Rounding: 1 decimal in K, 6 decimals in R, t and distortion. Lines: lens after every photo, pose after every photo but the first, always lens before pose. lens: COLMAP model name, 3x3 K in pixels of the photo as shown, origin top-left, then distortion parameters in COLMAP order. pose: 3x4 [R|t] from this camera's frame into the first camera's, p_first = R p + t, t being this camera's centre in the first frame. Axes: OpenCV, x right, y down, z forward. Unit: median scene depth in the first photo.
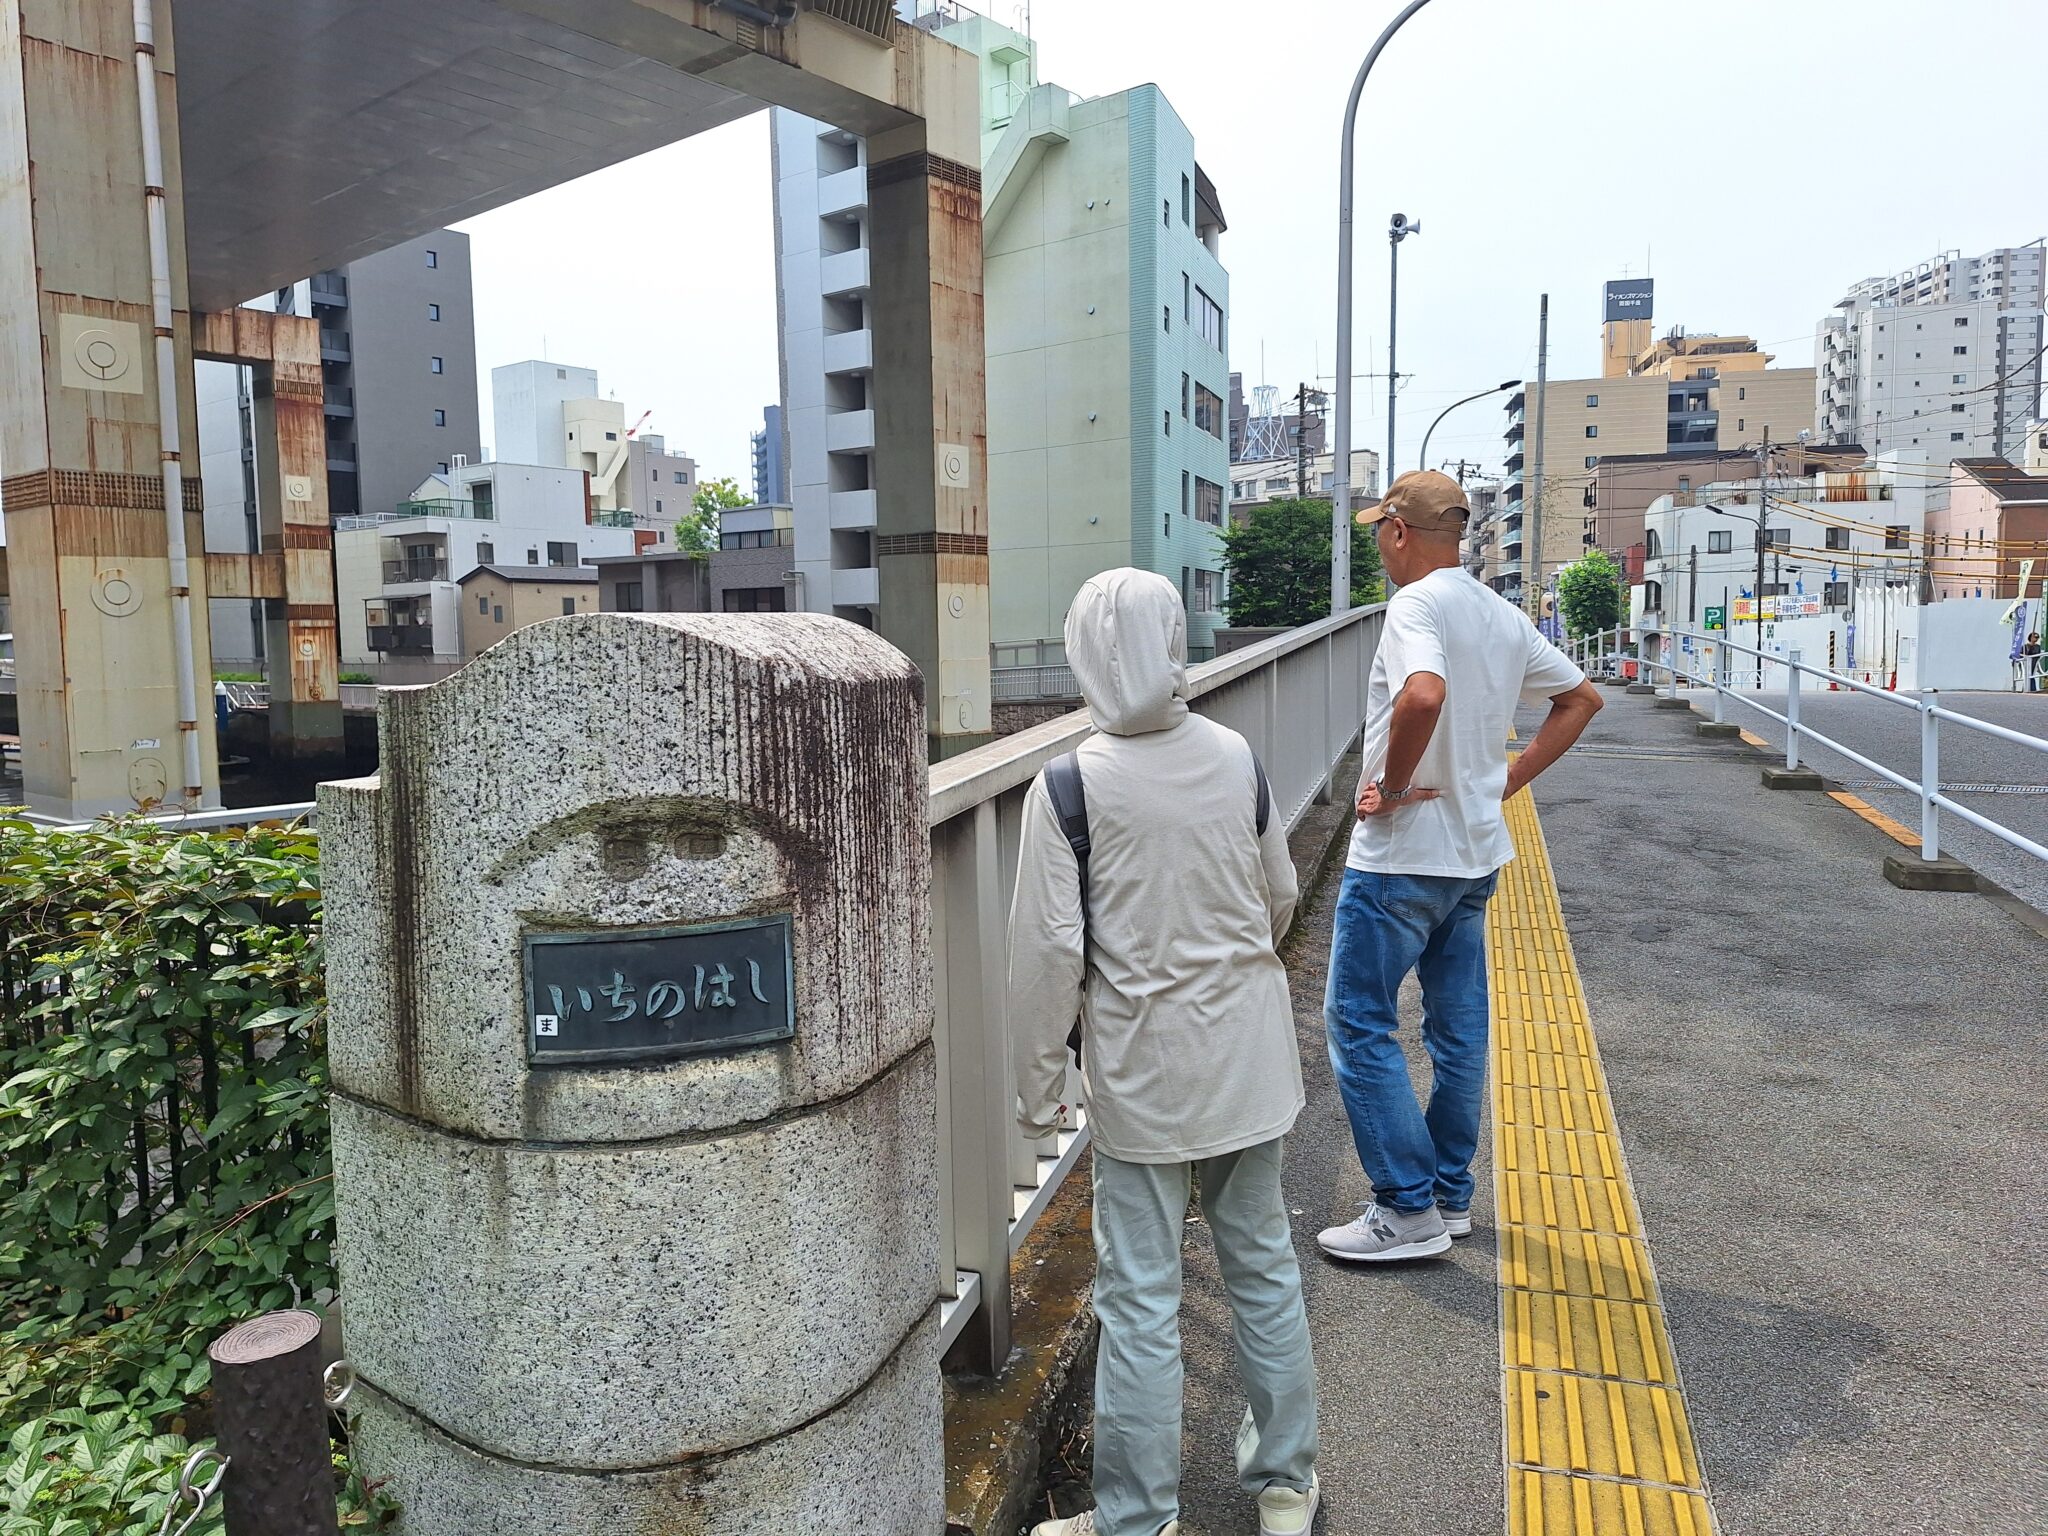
lens RADIAL K [[1403.7, 0, 1026.9], [0, 1403.7, 742.3], [0, 0, 1]] dist [0.082561, -0.117076]
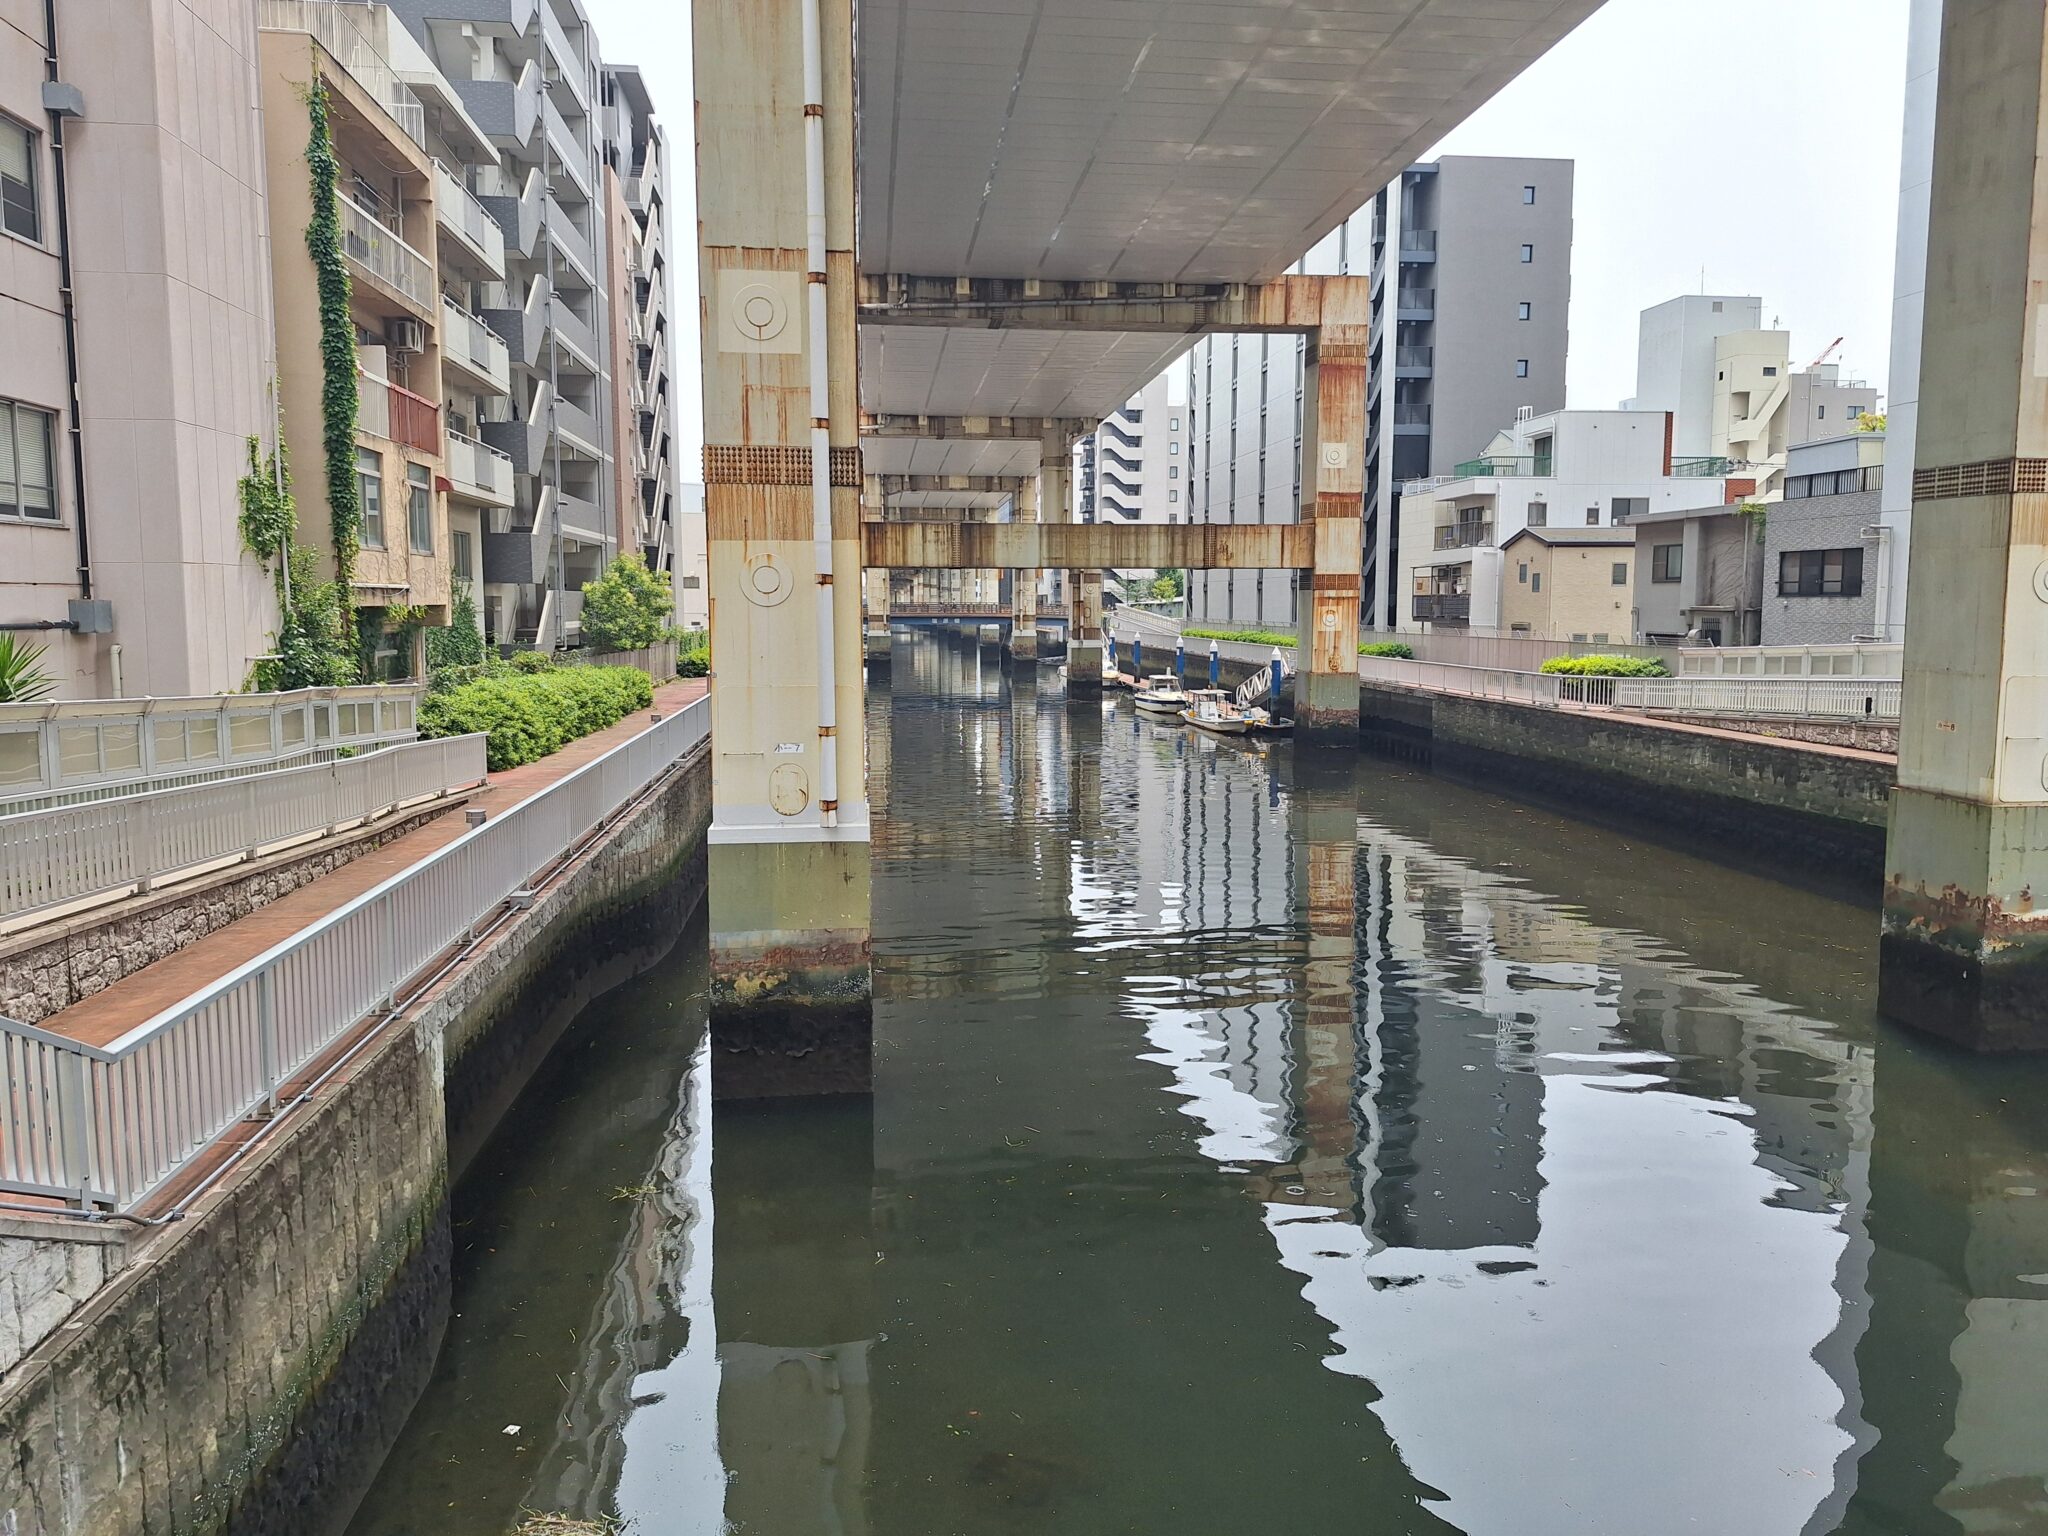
lens RADIAL K [[1403.7, 0, 1026.9], [0, 1403.7, 742.3], [0, 0, 1]] dist [0.082561, -0.117076]
pose [[0.707916, 0.083581, -0.701334, 0.037542], [-0.063970, 0.996480, 0.054184, -0.020462], [0.703394, 0.006506, 0.710771, 0.160045]]
